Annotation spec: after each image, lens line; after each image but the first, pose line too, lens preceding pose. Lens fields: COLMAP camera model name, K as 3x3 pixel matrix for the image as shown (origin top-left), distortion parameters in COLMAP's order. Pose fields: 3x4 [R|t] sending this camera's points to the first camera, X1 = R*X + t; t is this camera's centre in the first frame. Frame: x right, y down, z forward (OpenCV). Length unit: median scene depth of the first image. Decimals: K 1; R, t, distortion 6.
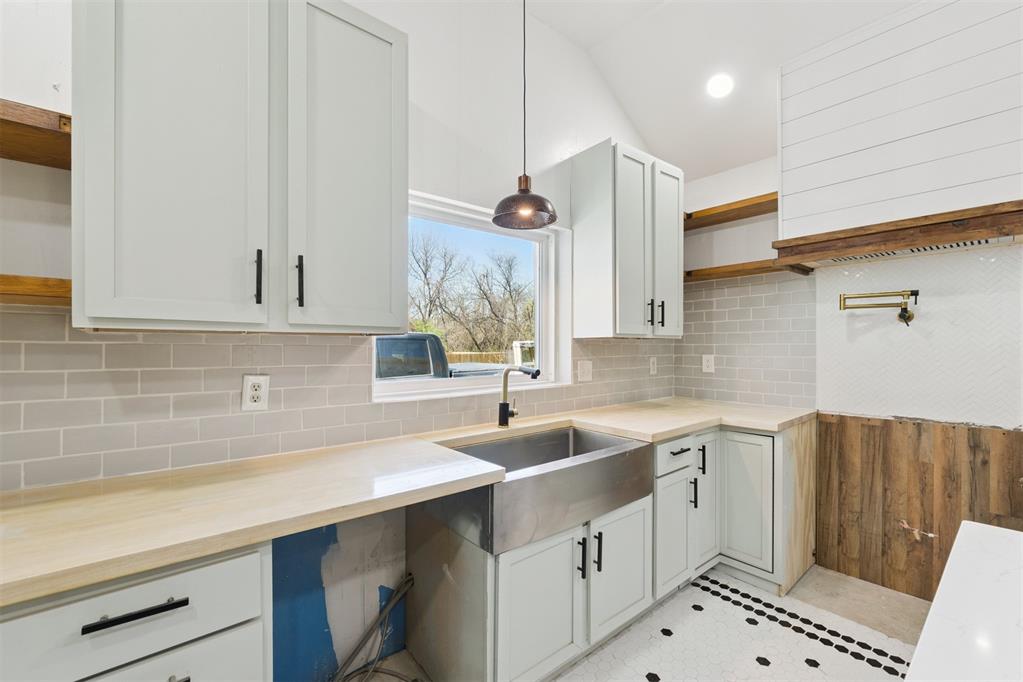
lens RADIAL K [[433.8, 0, 517.8], [0, 433.8, 346.9], [0, 0, 1]] dist [-0.000538, 0.000243]
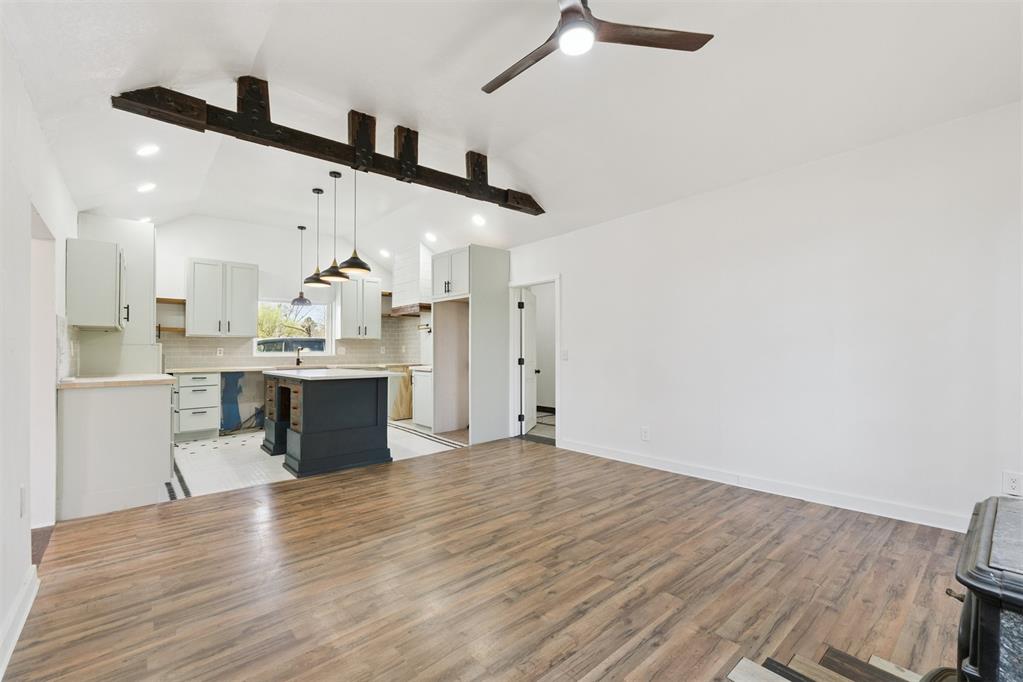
lens RADIAL K [[433.8, 0, 517.8], [0, 433.8, 346.9], [0, 0, 1]] dist [-0.000538, 0.000243]
pose [[0.999881, -0.002891, 0.015131, 1.506216], [0.003095, 0.999904, -0.013524, 0.085483], [-0.015091, 0.013569, 0.999794, -2.204882]]
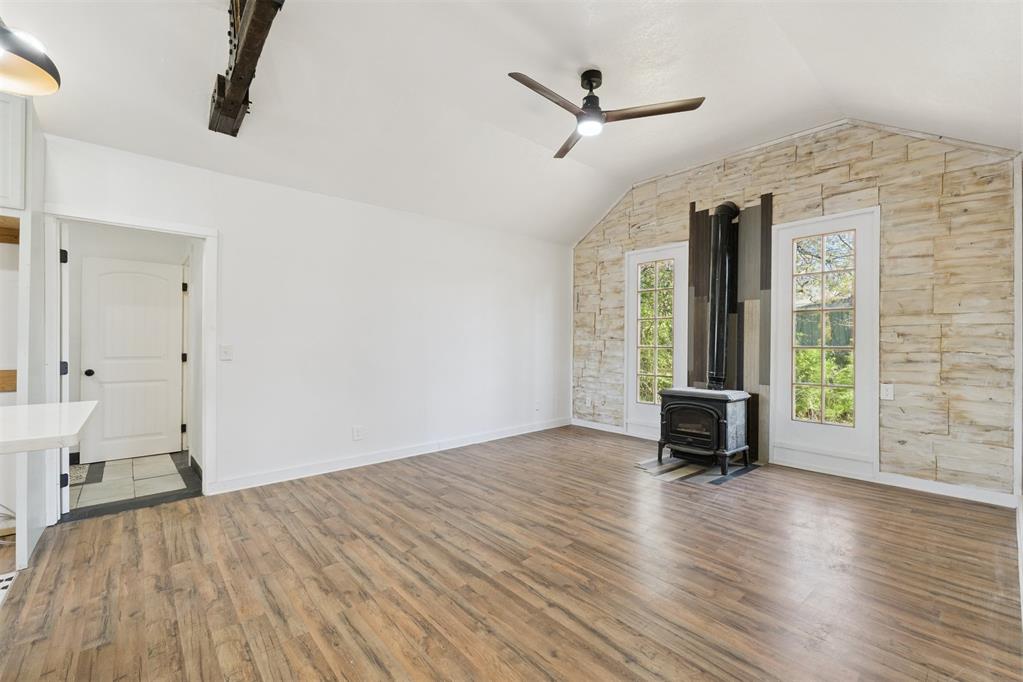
lens RADIAL K [[434.2, 0, 514.3], [0, 434.2, 340.5], [0, 0, 1]] dist [-0.000696, -0.000012]
pose [[-0.014553, 0.017911, 0.999734, 0.236839], [0.009914, 0.999793, -0.017768, 0.089842], [-0.999845, 0.009653, -0.014727, -0.944808]]
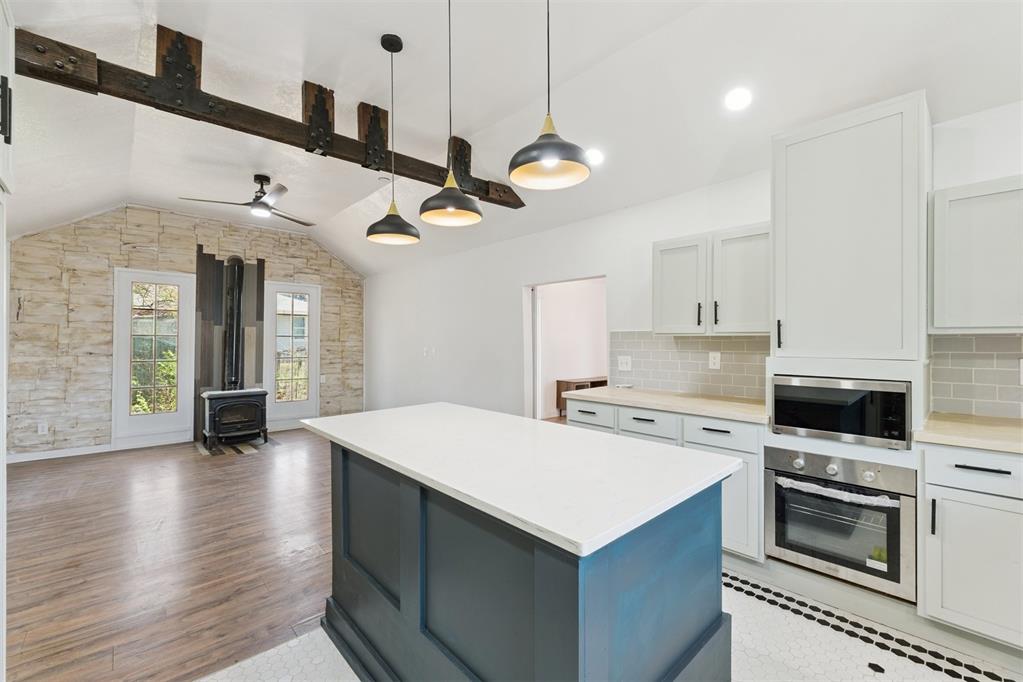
lens RADIAL K [[427.6, 0, 512.1], [0, 427.6, 342.0], [0, 0, 1]] dist [-0.001874, -0.000005]
pose [[-0.999108, 0.012660, -0.040288, 0.541980], [0.012325, 0.999888, 0.008542, -0.017495], [0.040391, 0.008038, -0.999152, 0.858971]]
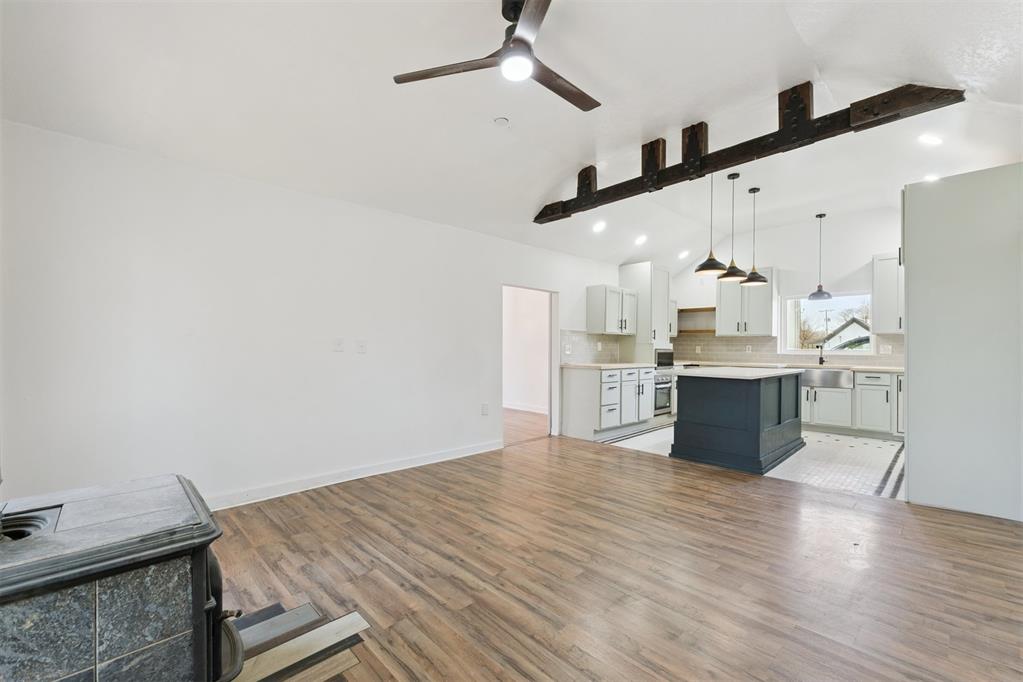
lens RADIAL K [[429.9, 0, 514.8], [0, 429.9, 339.1], [0, 0, 1]] dist [-0.001003, -0.000050]
pose [[0.061470, -0.012471, -0.998031, 2.714816], [-0.008936, 0.999875, -0.013045, 0.057036], [0.998069, 0.009721, 0.061351, -1.275675]]
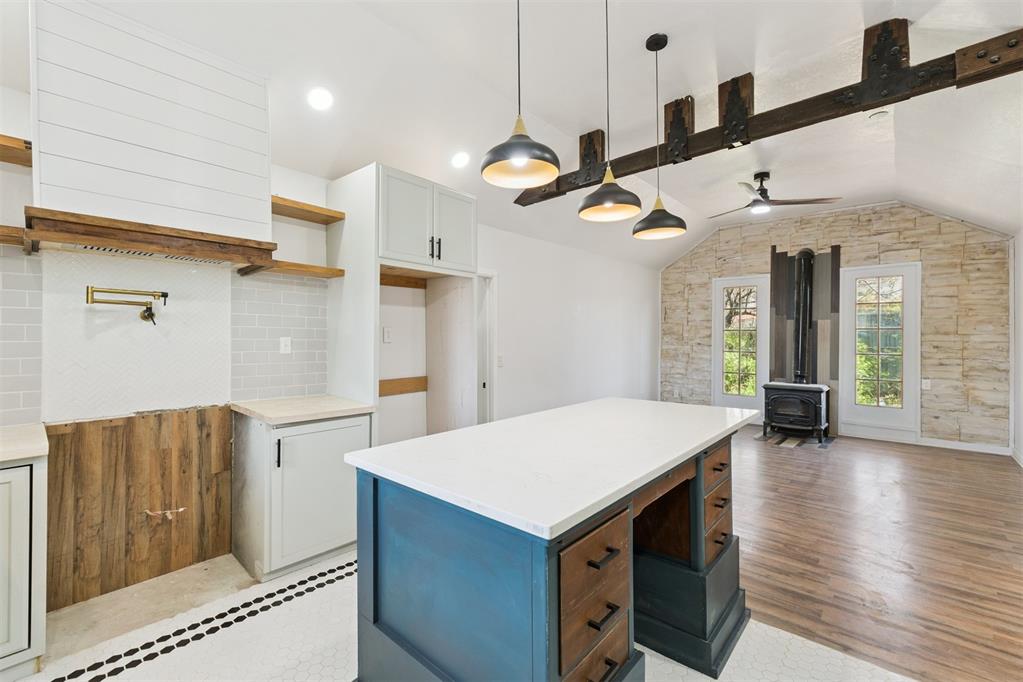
lens RADIAL K [[433.2, 0, 510.3], [0, 433.2, 331.8], [0, 0, 1]] dist [-0.000585, -0.000121]
pose [[-0.131920, 0.021251, 0.991032, -0.273406], [0.008931, 0.999755, -0.020249, -0.000979], [-0.991220, 0.006180, -0.132078, 0.271496]]
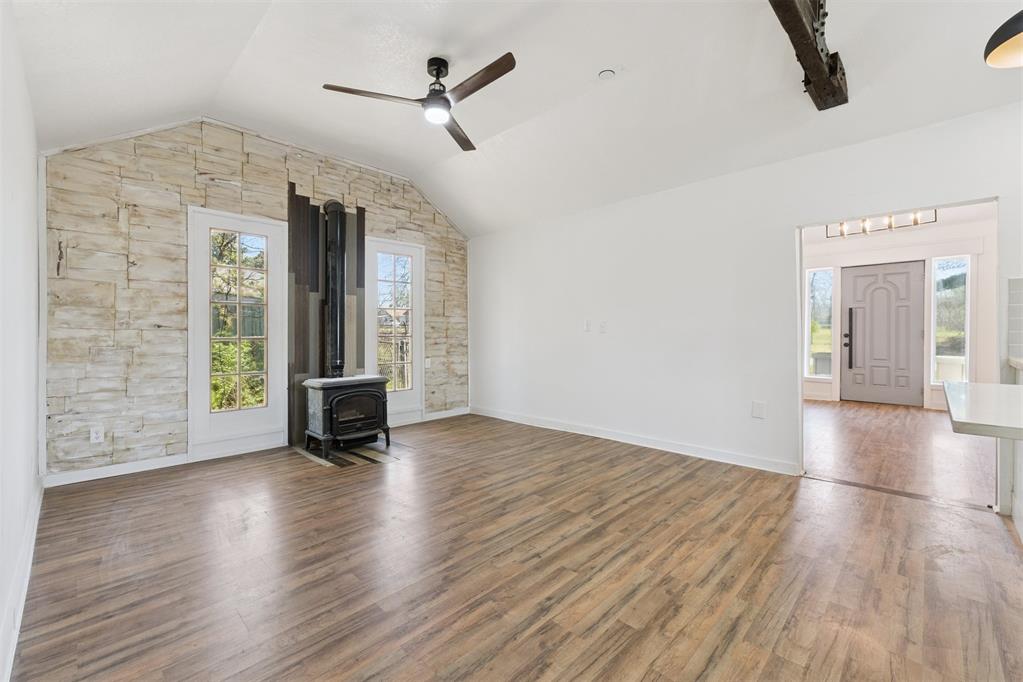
lens RADIAL K [[426.0, 0, 512.2], [0, 426.0, 338.5], [0, 0, 1]] dist [-0.000396, -0.000252]
pose [[-0.995675, 0.019966, -0.090731, 1.538050], [0.017884, 0.999559, 0.023705, 0.068427], [0.091165, 0.021980, -0.995593, 0.199128]]
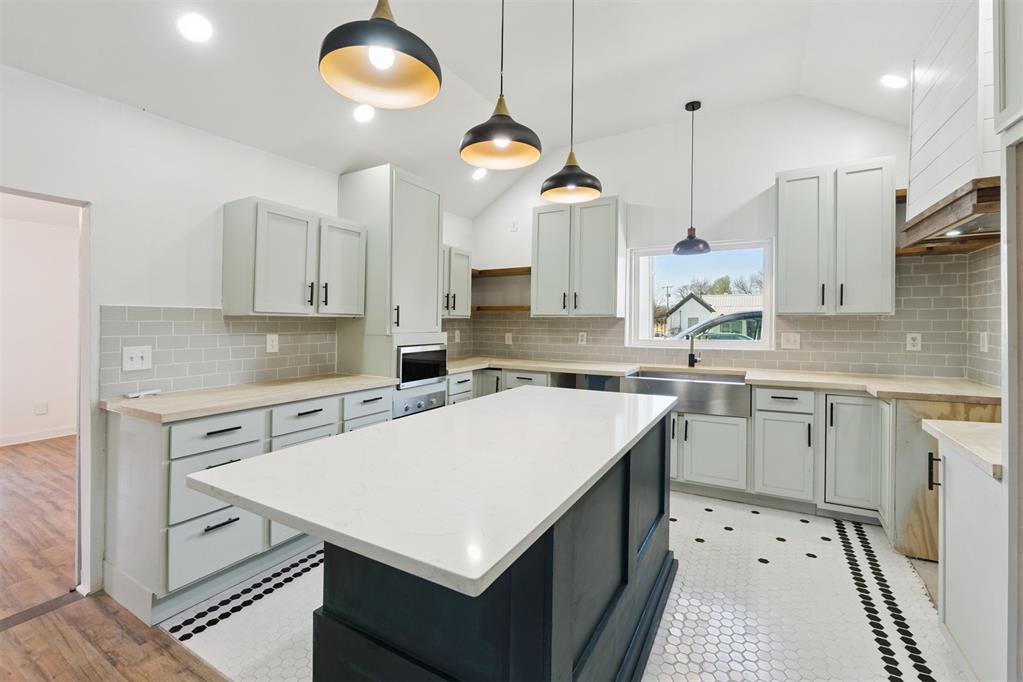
lens RADIAL K [[438.8, 0, 508.5], [0, 438.8, 327.0], [0, 0, 1]] dist [-0.004157, -0.000709]
pose [[0.336034, 0.014869, -0.941733, 1.323863], [-0.001104, 0.999881, 0.015393, -0.007222], [0.941849, -0.004133, 0.336010, -0.285636]]
